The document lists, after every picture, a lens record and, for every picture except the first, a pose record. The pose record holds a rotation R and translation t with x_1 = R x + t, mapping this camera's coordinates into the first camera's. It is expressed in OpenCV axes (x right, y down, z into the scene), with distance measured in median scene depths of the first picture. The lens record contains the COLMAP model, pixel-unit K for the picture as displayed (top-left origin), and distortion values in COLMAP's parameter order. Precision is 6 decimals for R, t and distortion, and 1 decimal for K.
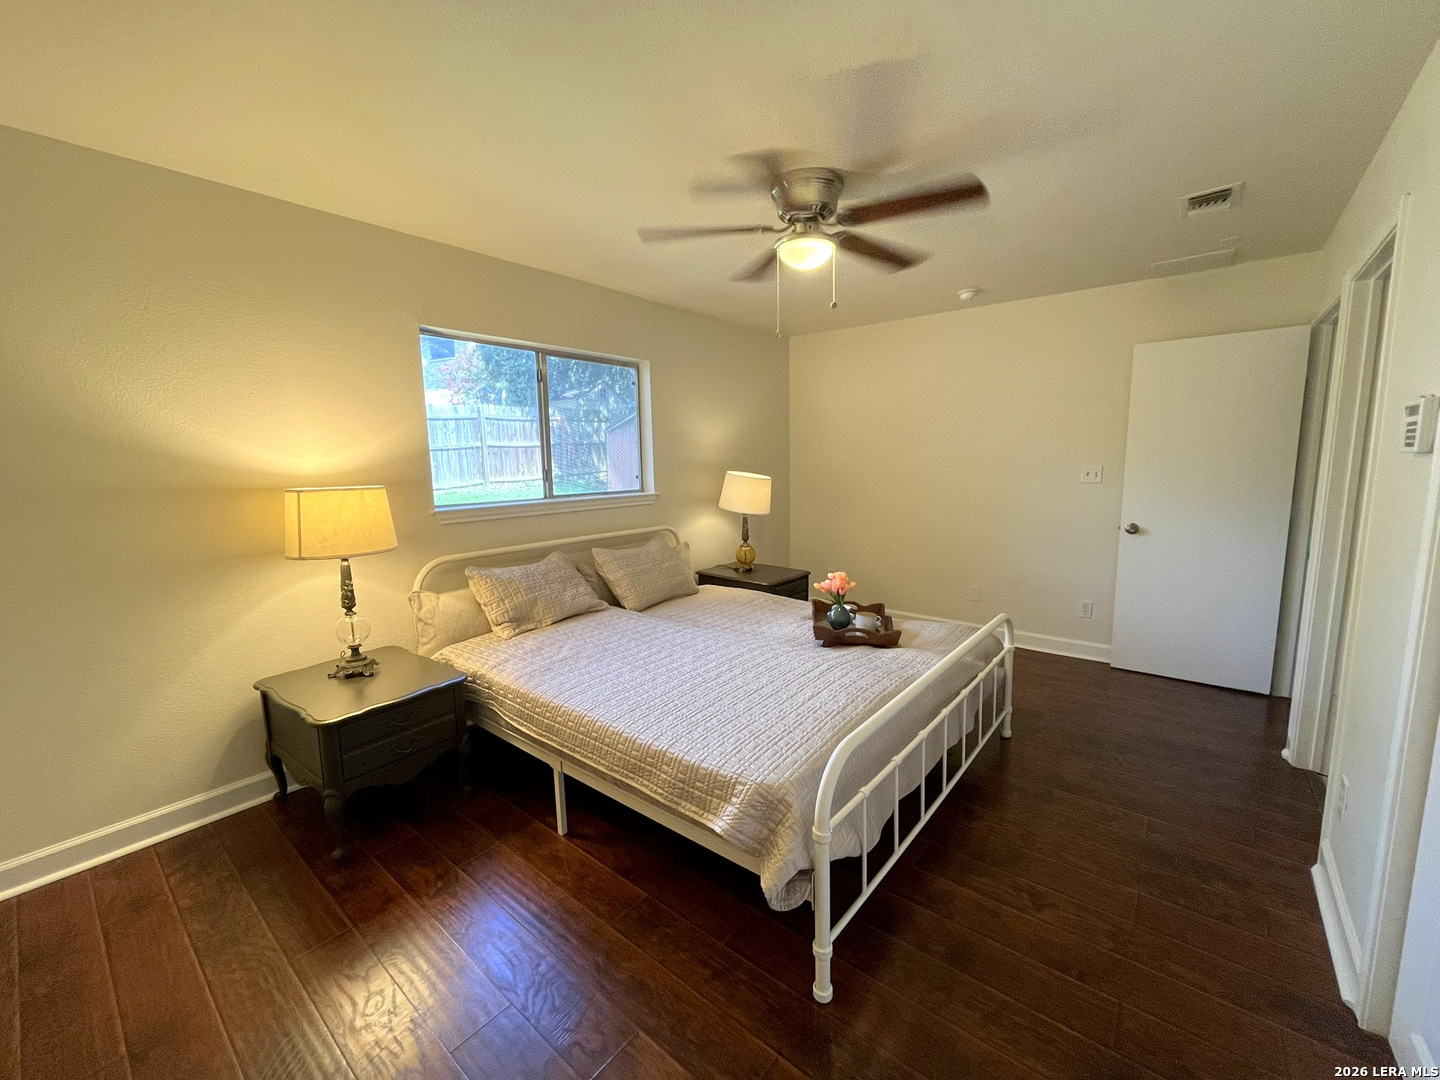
lens RADIAL K [[579.4, 0, 724.7], [0, 579.4, 535.9], [0, 0, 1]] dist [-0.002911, 0.000531]
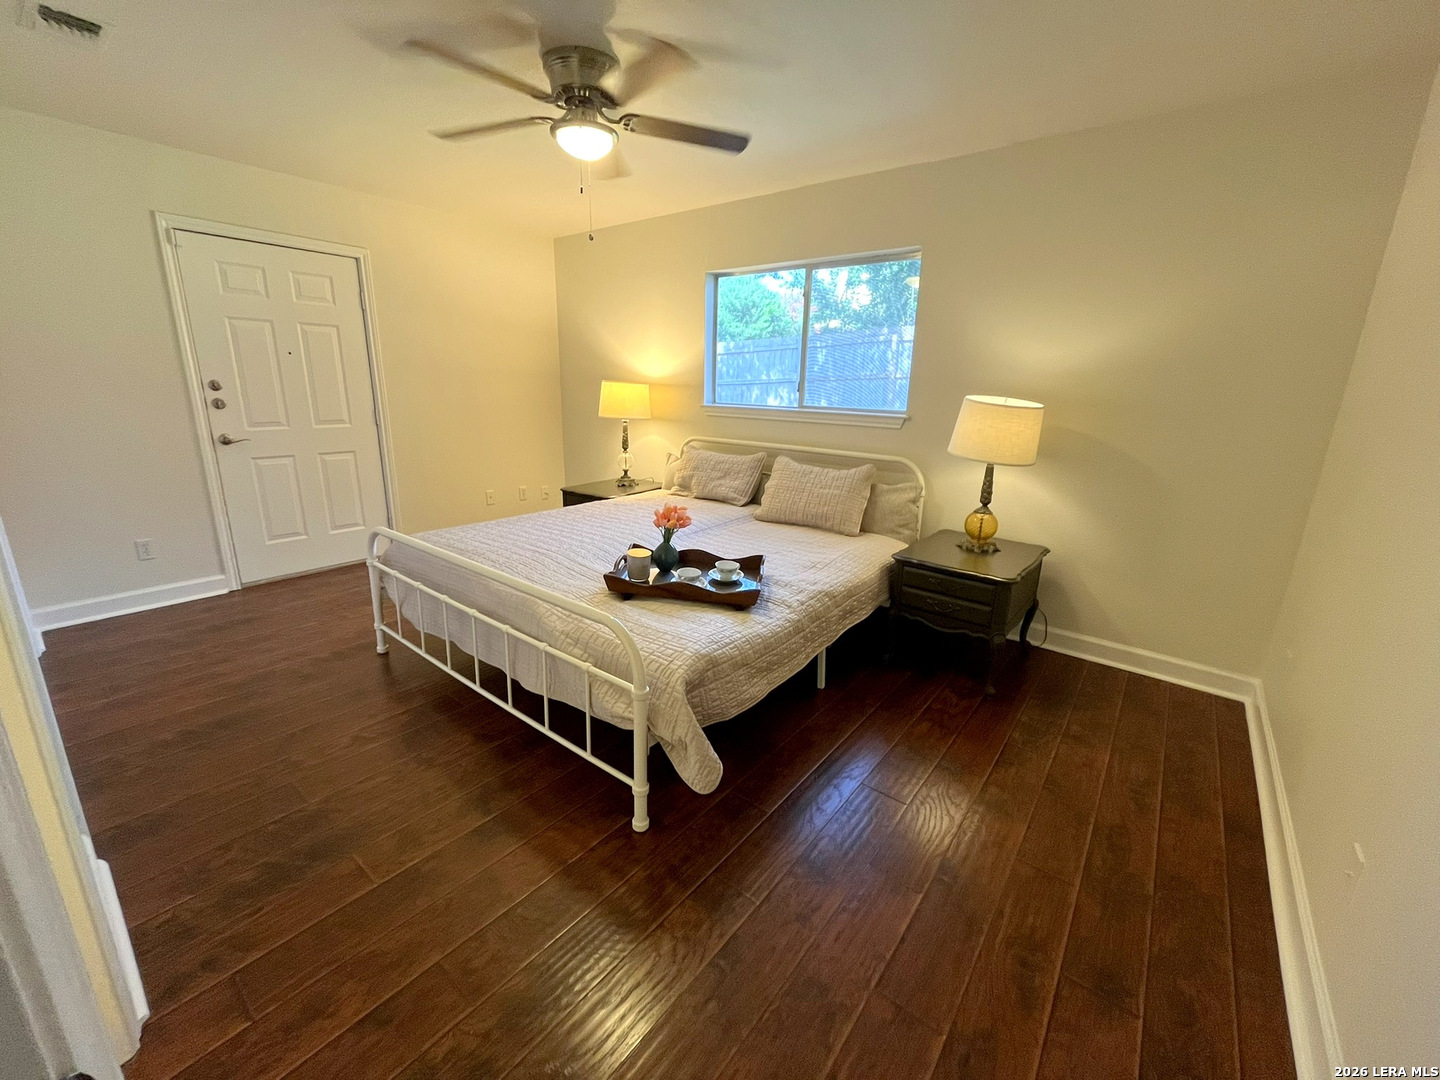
lens RADIAL K [[579.4, 0, 724.2], [0, 579.4, 538.7], [0, 0, 1]] dist [-0.002911, 0.000531]
pose [[0.028007, 0.278449, -0.960043, 1.194135], [-0.161476, 0.949066, 0.270555, -0.150951], [0.986479, 0.147447, 0.071543, 1.196970]]
